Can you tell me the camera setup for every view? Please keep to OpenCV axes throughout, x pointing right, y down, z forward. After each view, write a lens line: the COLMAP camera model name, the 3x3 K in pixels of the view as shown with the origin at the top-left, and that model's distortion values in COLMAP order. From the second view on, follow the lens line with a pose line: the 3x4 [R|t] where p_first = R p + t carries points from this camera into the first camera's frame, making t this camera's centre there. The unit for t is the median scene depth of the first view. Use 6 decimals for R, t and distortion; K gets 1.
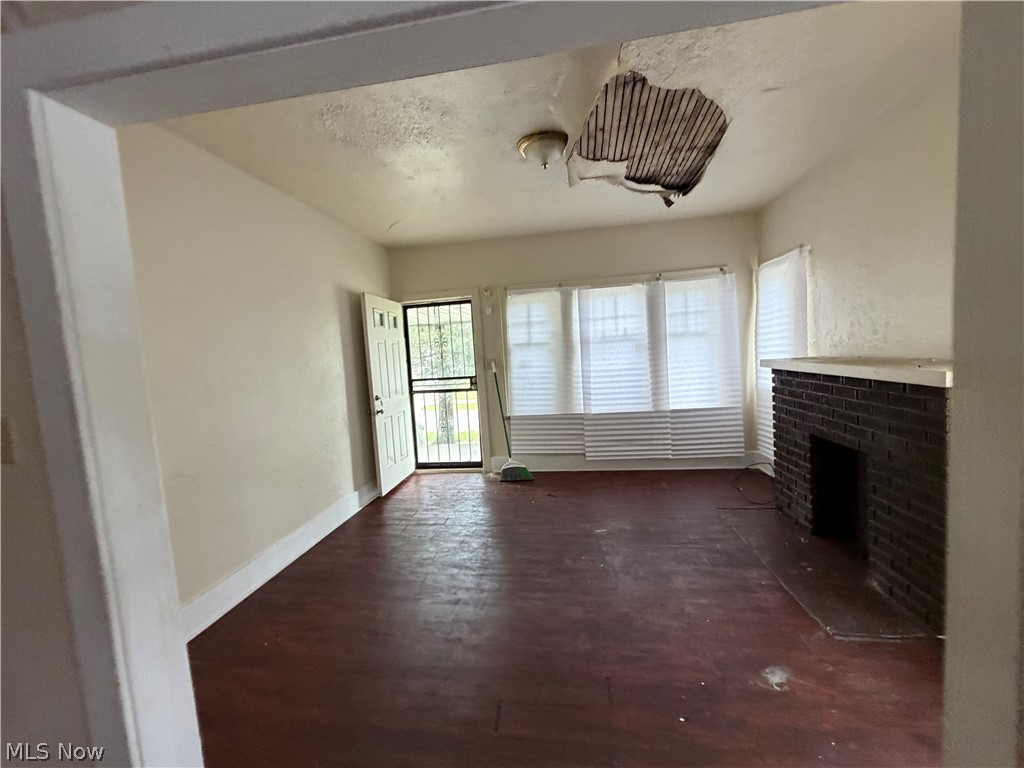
lens RADIAL K [[405.1, 0, 509.4], [0, 405.1, 383.7], [0, 0, 1]] dist [0.001627, -0.000045]
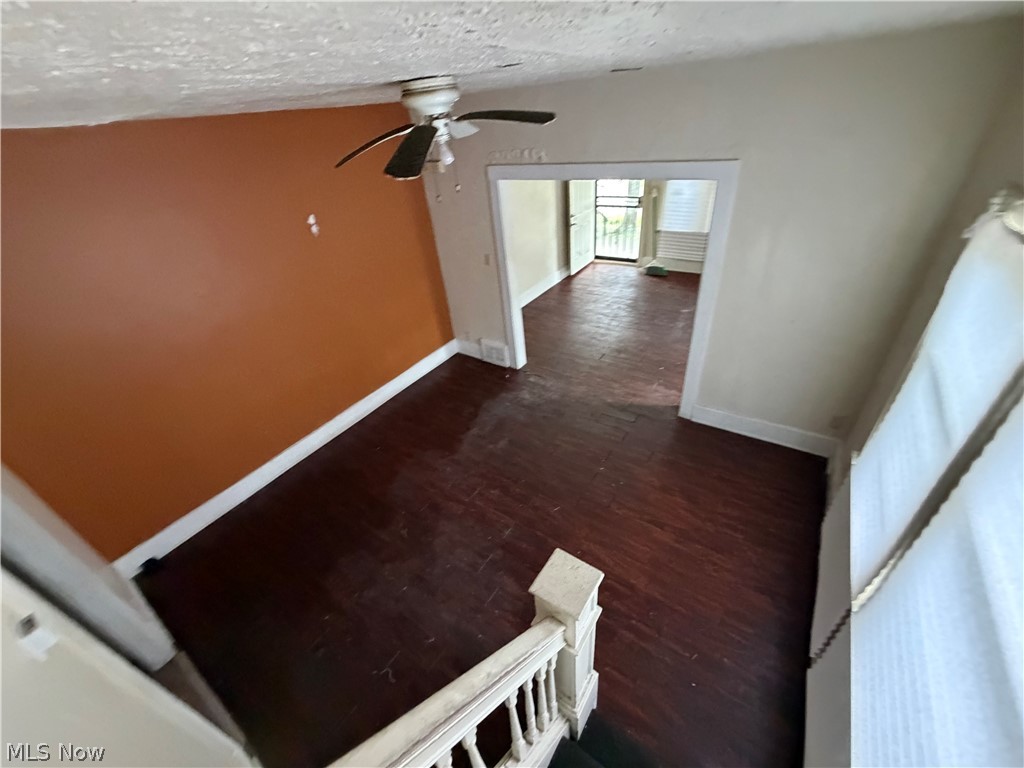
lens RADIAL K [[405.1, 0, 506.9], [0, 405.1, 376.8], [0, 0, 1]] dist [0.001627, -0.000045]
pose [[0.893046, 0.218128, -0.393560, 0.227256], [0.009020, 0.865790, 0.500326, -0.226718], [0.449876, -0.450364, 0.771223, -0.691526]]
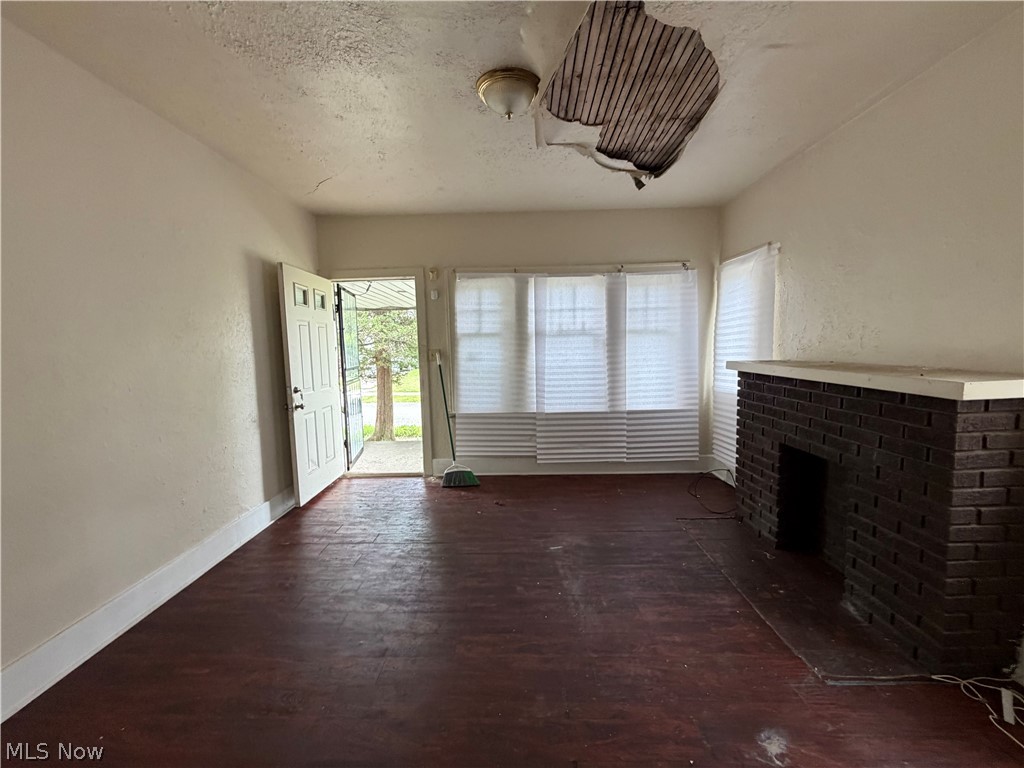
lens RADIAL K [[405.1, 0, 508.8], [0, 405.1, 381.1], [0, 0, 1]] dist [0.001627, -0.000045]
pose [[0.990448, 0.029183, 0.134766, -0.004744], [-0.030580, 0.999498, 0.008308, -0.004404], [-0.134456, -0.012350, 0.990843, 0.112081]]
